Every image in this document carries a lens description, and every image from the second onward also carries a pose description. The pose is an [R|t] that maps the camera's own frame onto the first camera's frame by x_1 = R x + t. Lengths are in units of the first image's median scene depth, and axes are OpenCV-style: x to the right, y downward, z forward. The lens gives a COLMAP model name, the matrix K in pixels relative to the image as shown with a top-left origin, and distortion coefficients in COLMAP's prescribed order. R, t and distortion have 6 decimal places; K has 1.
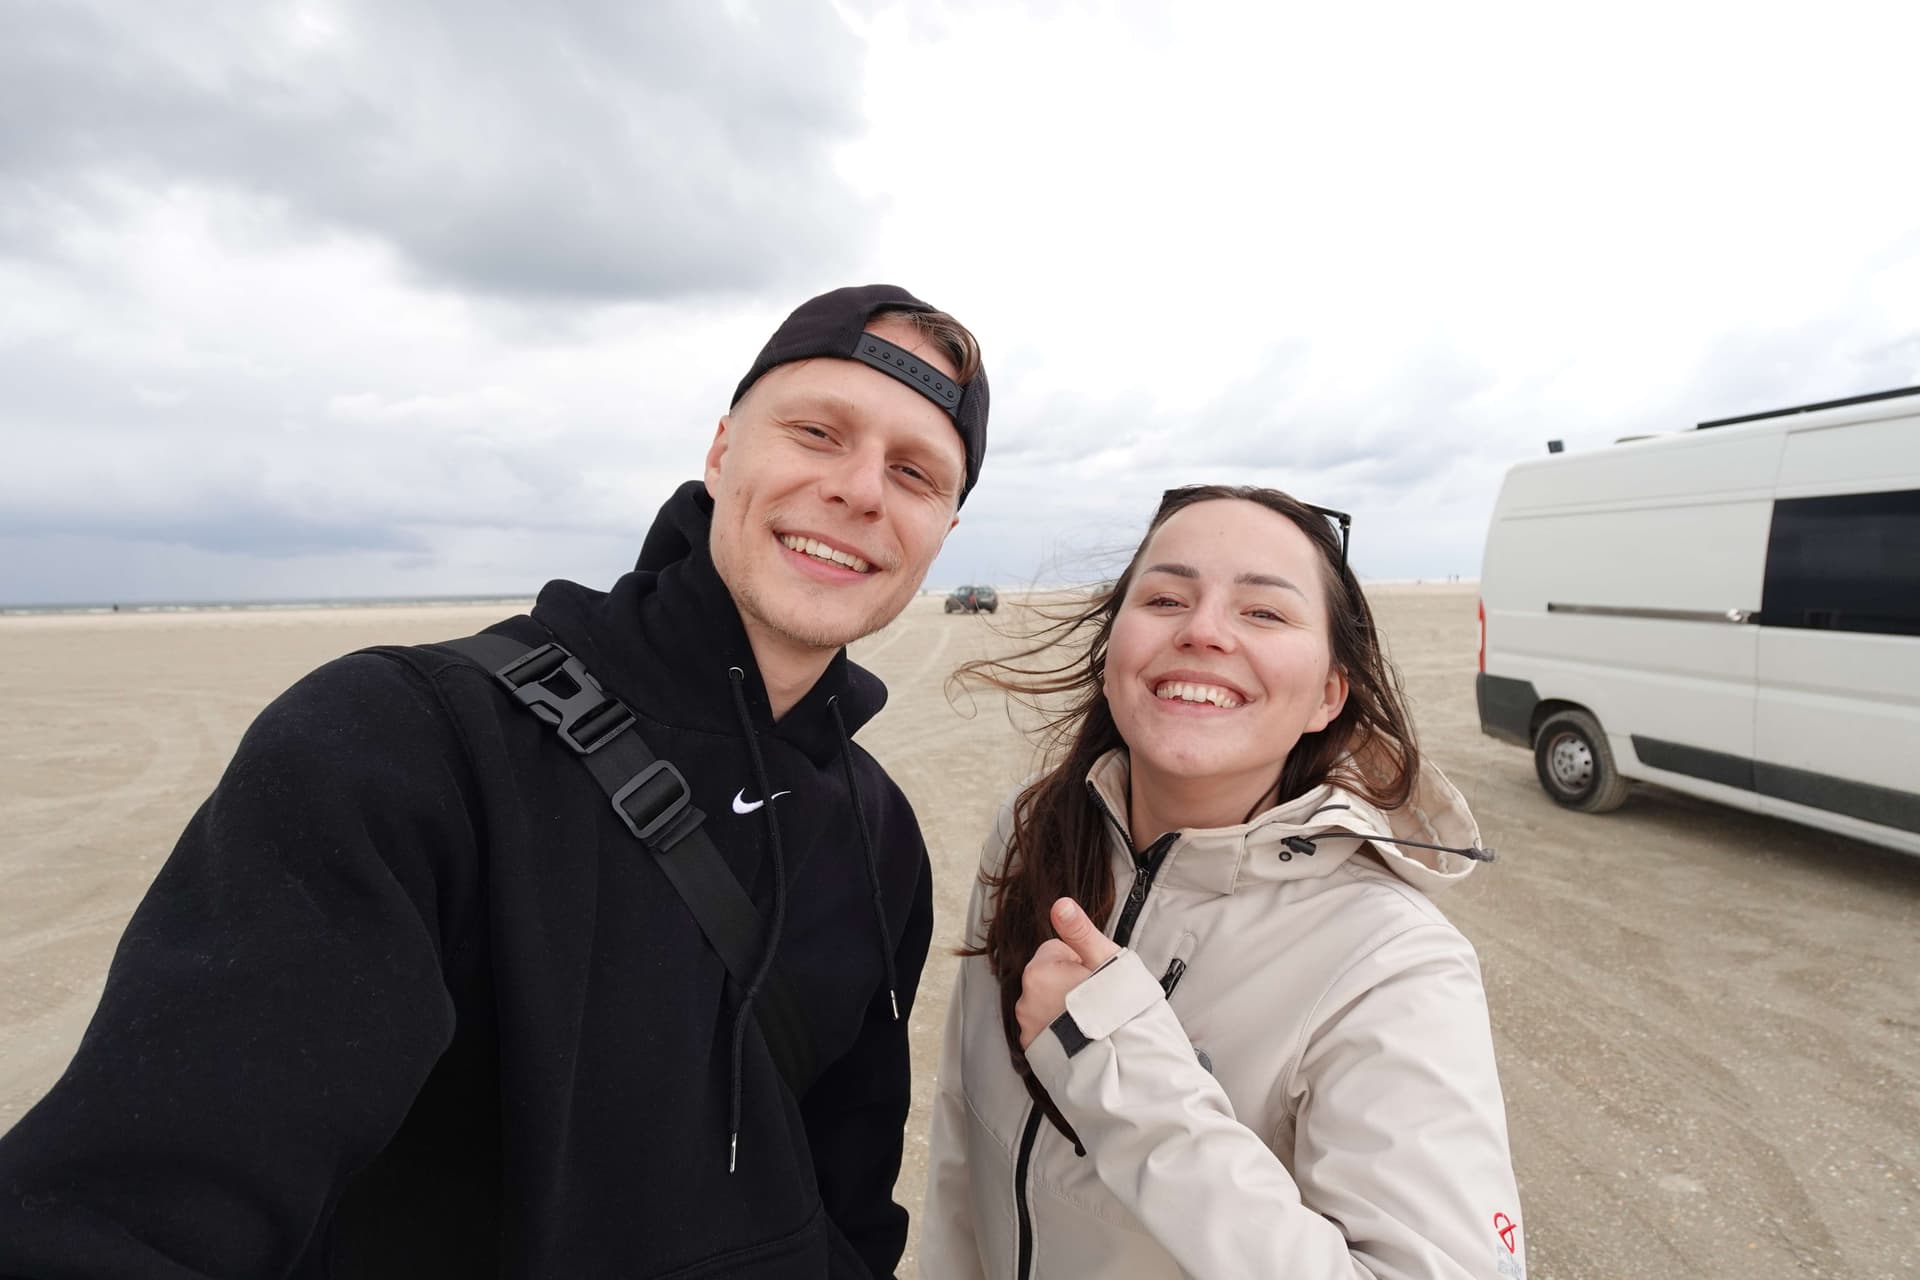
lens RADIAL K [[947.8, 0, 964.6], [0, 947.8, 626.4], [0, 0, 1]] dist [-0.001461, -0.000351]
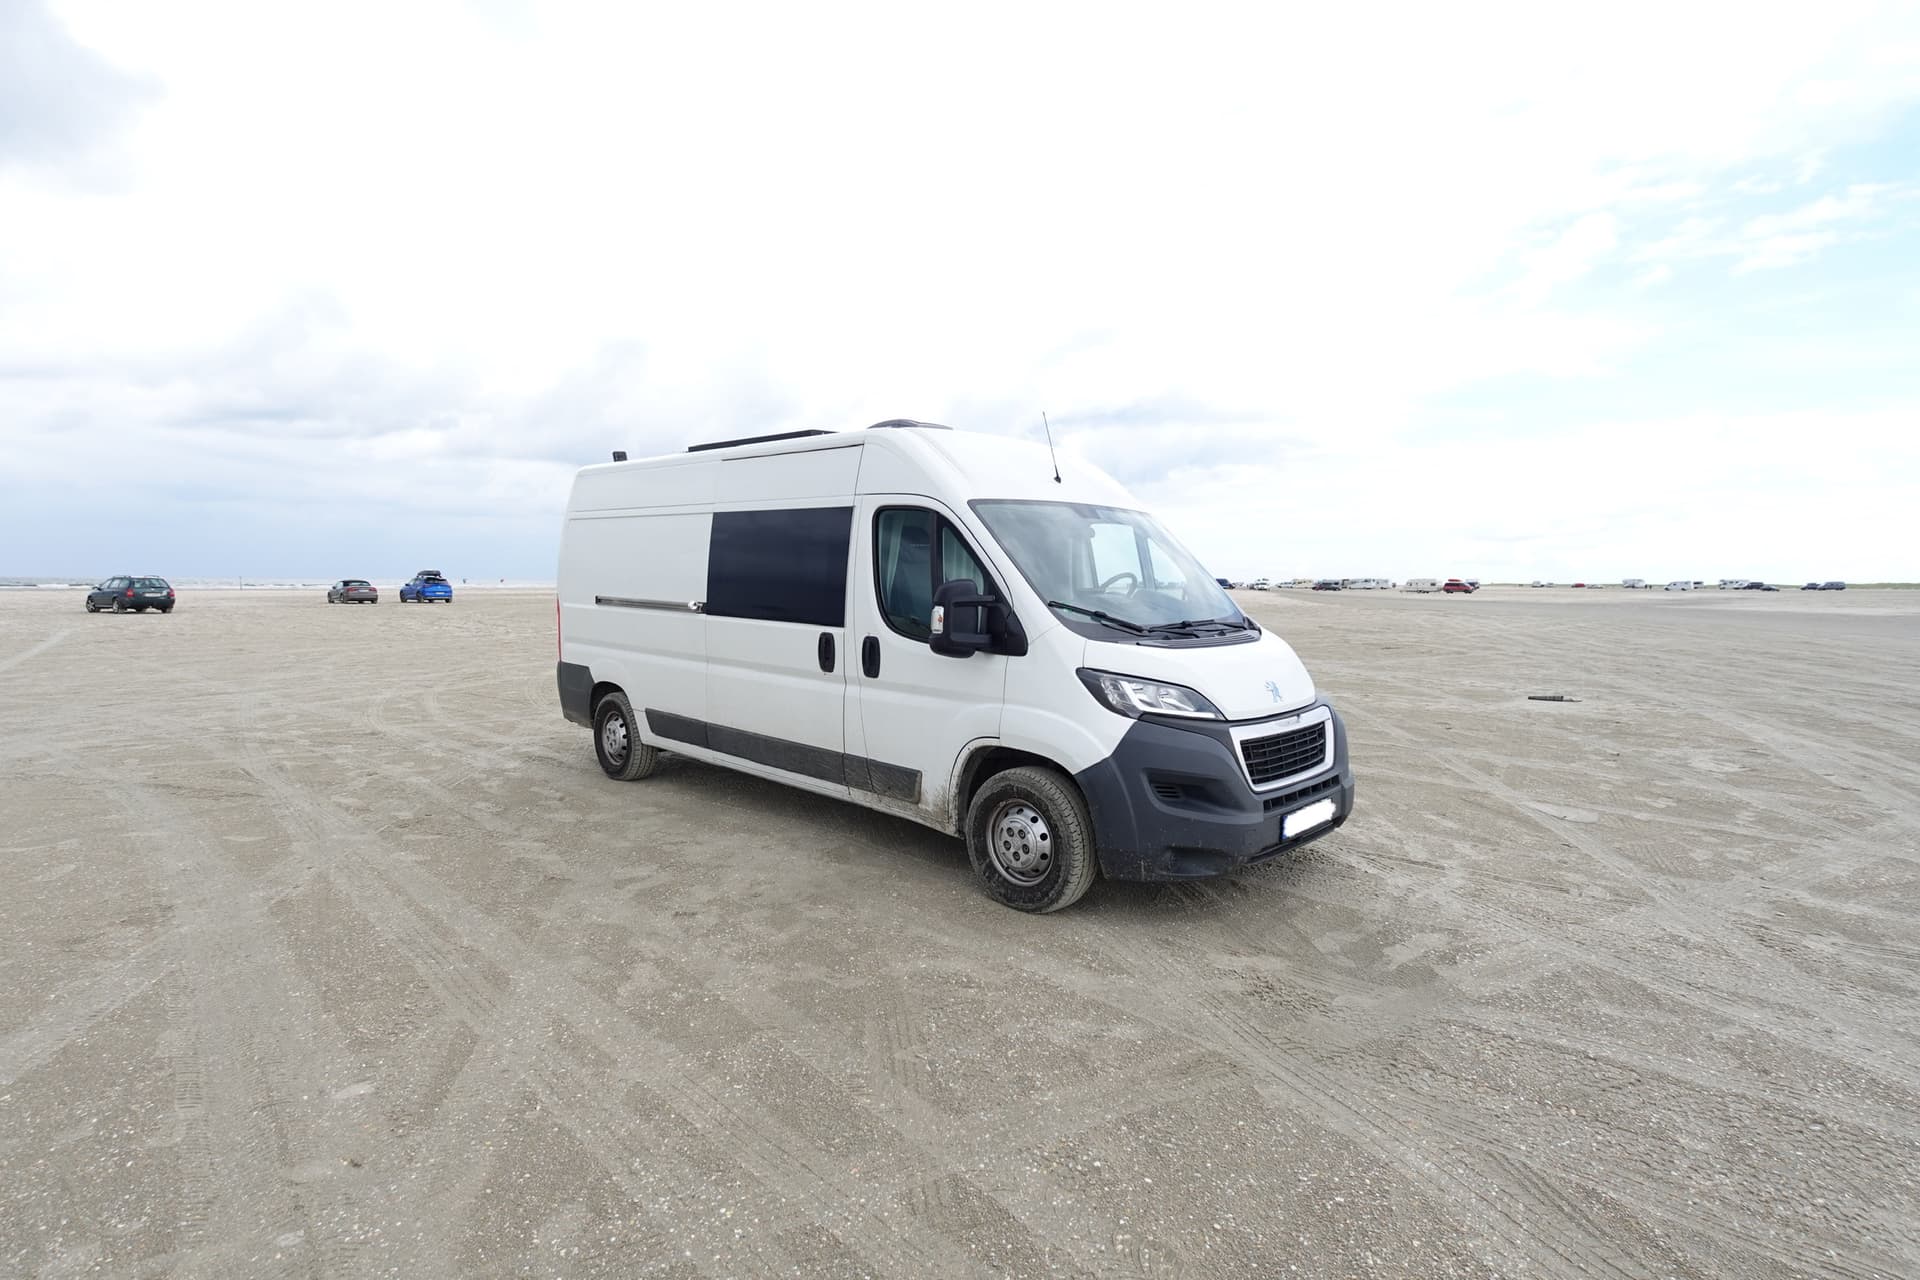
lens RADIAL K [[947.8, 0, 963.3], [0, 947.8, 649.5], [0, 0, 1]] dist [-0.001461, -0.000351]
pose [[0.780602, -0.017946, 0.624771, 0.295707], [0.005332, 0.999743, 0.022056, 0.018088], [-0.625006, -0.013885, 0.780497, -0.158762]]
